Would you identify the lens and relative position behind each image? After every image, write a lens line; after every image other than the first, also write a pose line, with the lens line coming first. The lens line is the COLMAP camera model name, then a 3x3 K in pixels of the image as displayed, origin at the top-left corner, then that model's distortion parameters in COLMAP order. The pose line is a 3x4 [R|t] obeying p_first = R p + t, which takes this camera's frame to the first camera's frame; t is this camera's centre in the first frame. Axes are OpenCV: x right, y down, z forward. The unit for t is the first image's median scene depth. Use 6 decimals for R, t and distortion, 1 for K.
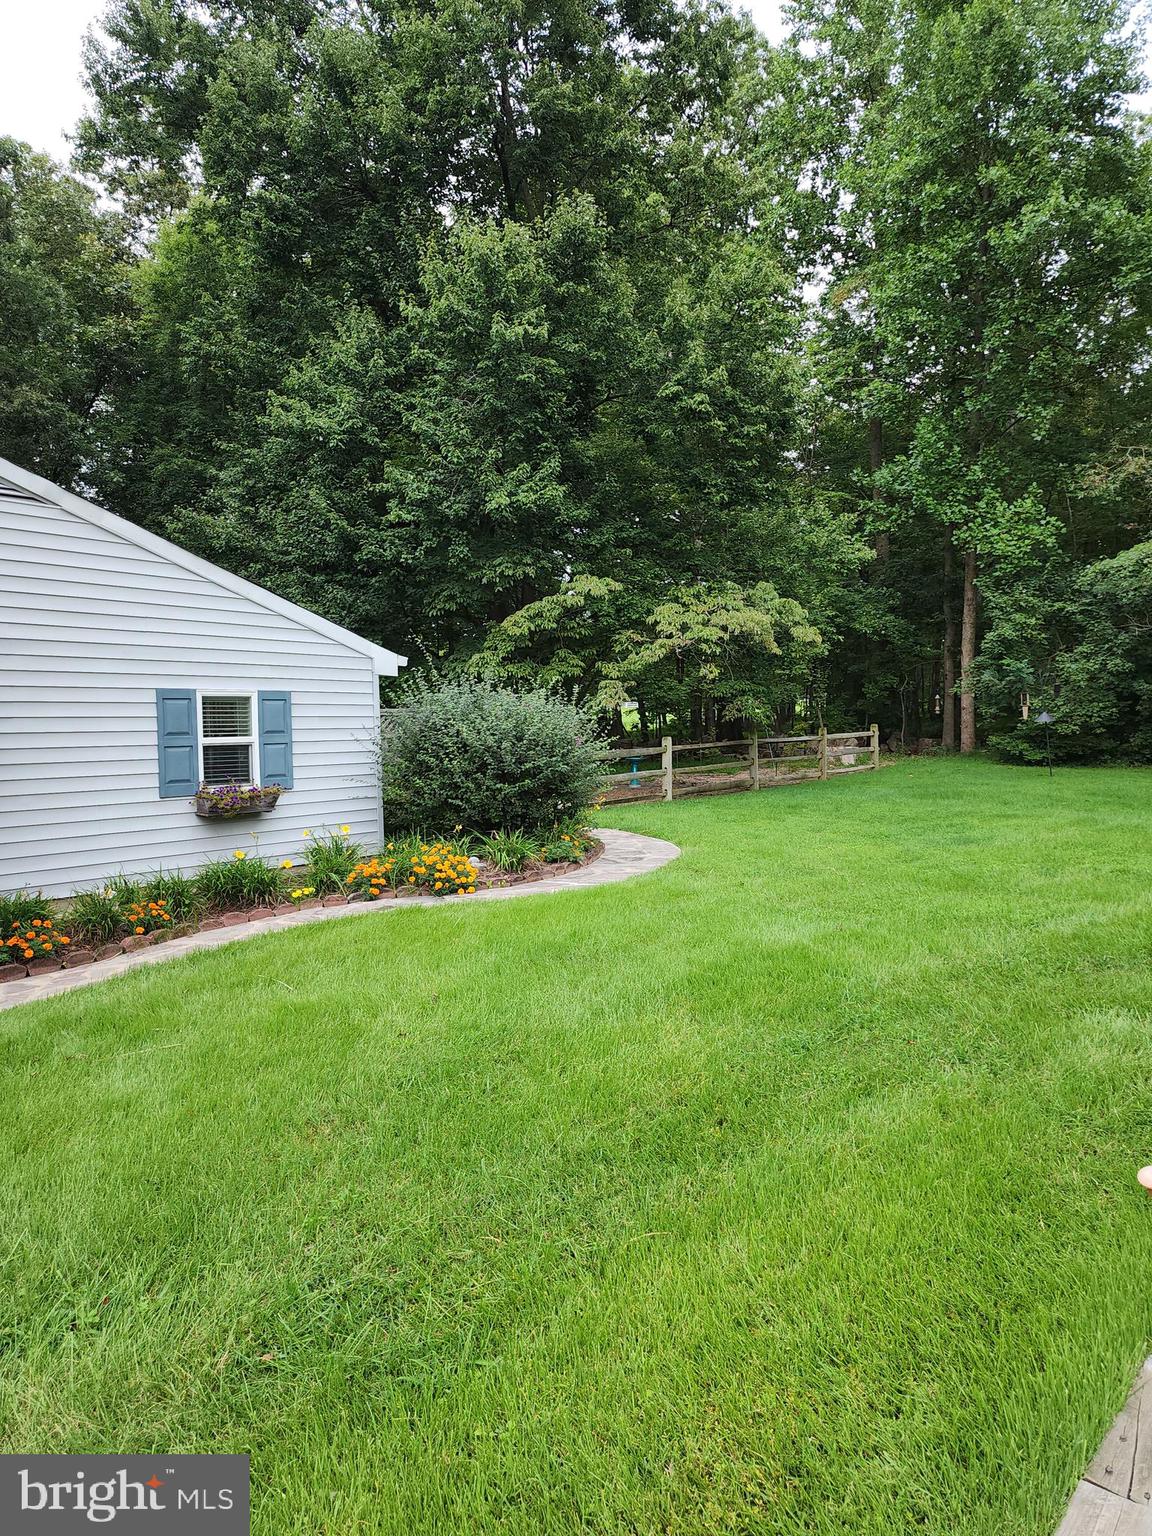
lens RADIAL K [[1014.9, 0, 581.7], [0, 1014.9, 764.5], [0, 0, 1]] dist [0.059428, -0.047111]
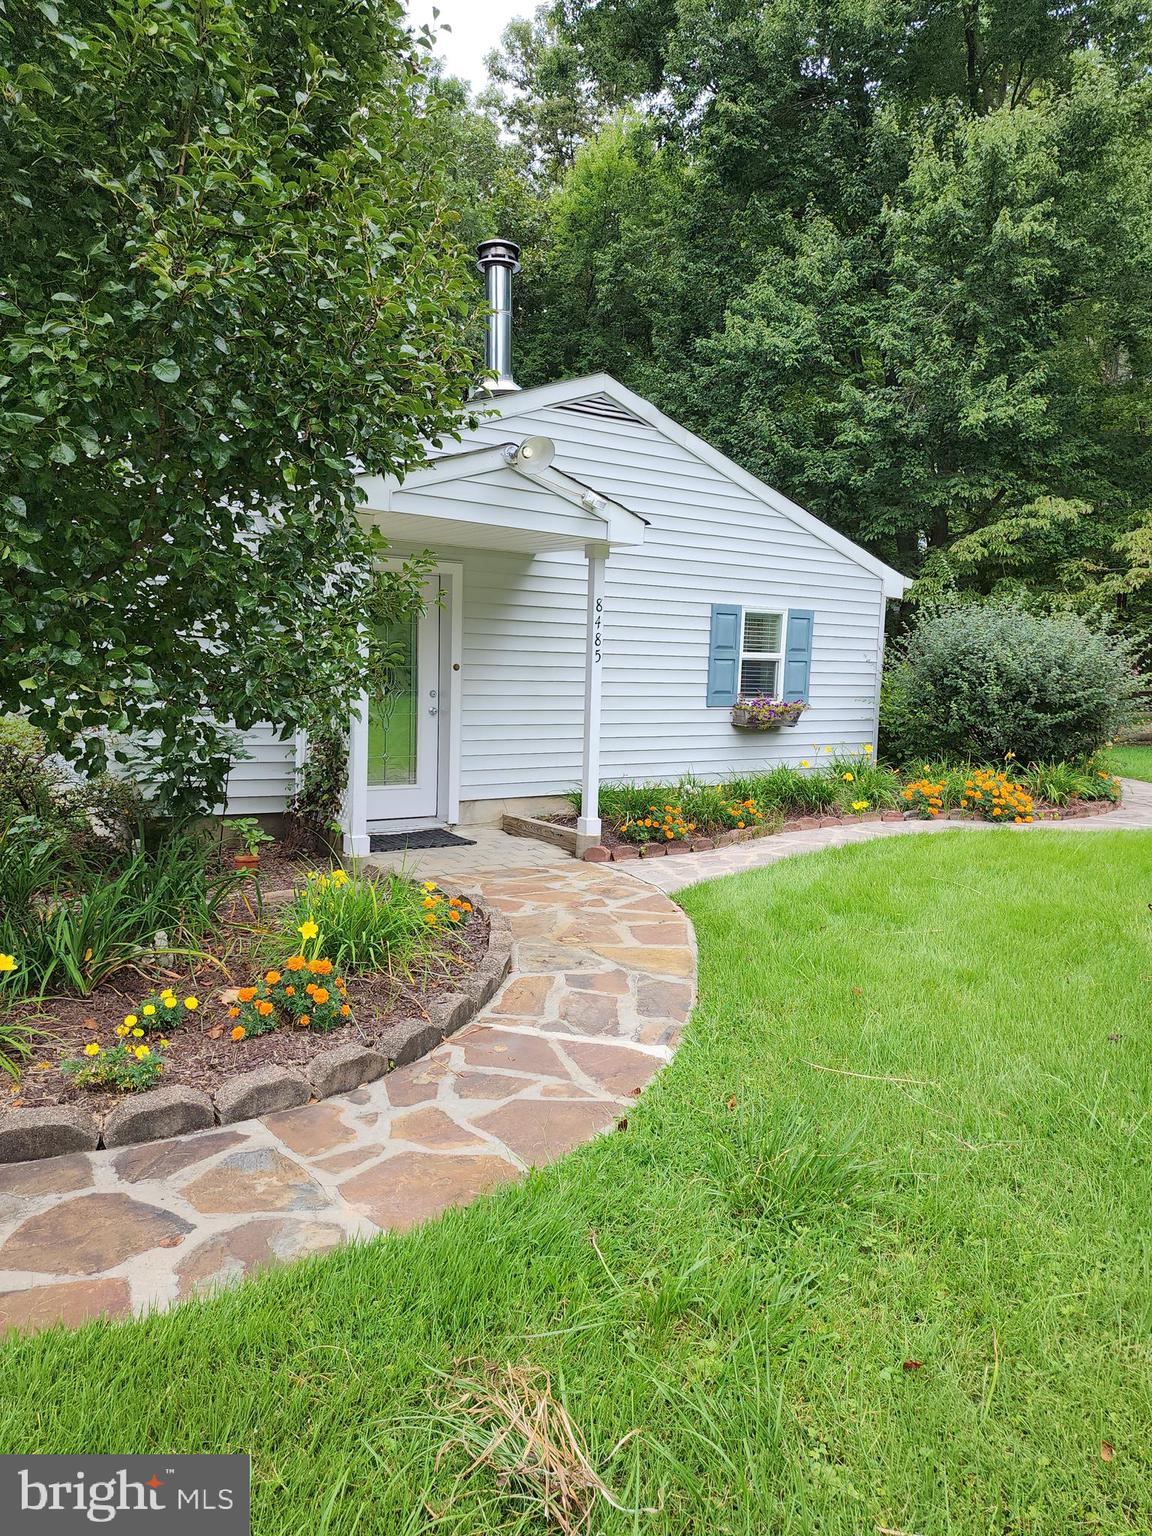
lens RADIAL K [[1014.9, 0, 581.5], [0, 1014.9, 769.3], [0, 0, 1]] dist [0.059428, -0.047111]
pose [[0.957469, 0.079141, -0.277469, -0.142009], [-0.059034, 0.995037, 0.080098, 0.012422], [0.282431, -0.060311, 0.957390, -0.037331]]
